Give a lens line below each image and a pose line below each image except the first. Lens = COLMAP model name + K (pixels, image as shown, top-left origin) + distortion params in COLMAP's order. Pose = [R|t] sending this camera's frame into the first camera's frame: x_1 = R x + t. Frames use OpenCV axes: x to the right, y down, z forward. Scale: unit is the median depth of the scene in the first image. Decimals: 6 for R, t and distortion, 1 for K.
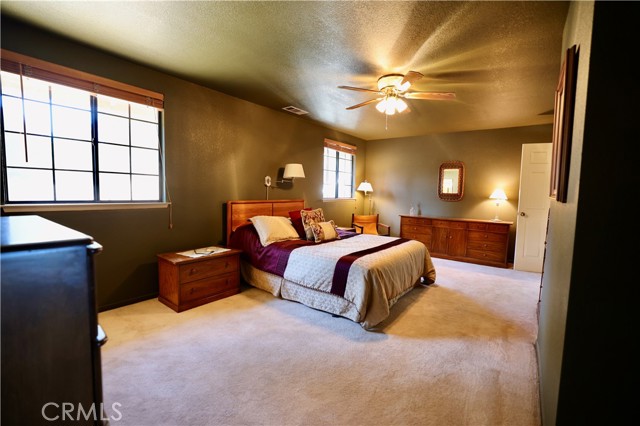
lens RADIAL K [[277.6, 0, 316.8], [0, 277.6, 210.1], [0, 0, 1]] dist [-0.000681, 0.000249]
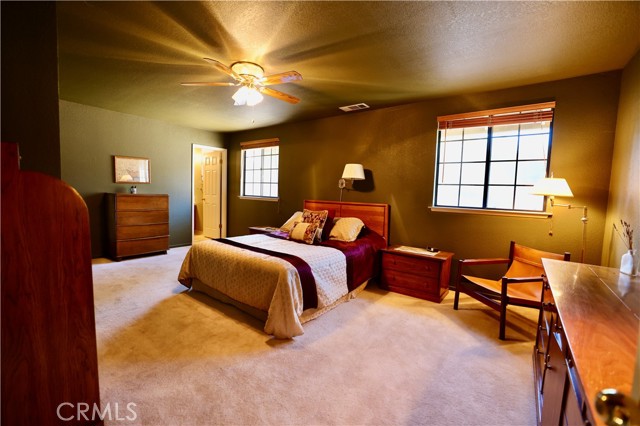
lens RADIAL K [[277.6, 0, 316.8], [0, 277.6, 210.1], [0, 0, 1]] dist [-0.000681, 0.000249]
pose [[0.000221, 0.044800, -0.998996, 0.878206], [-0.107482, 0.993210, 0.044517, -0.041877], [0.994207, 0.107365, 0.005035, 0.910016]]
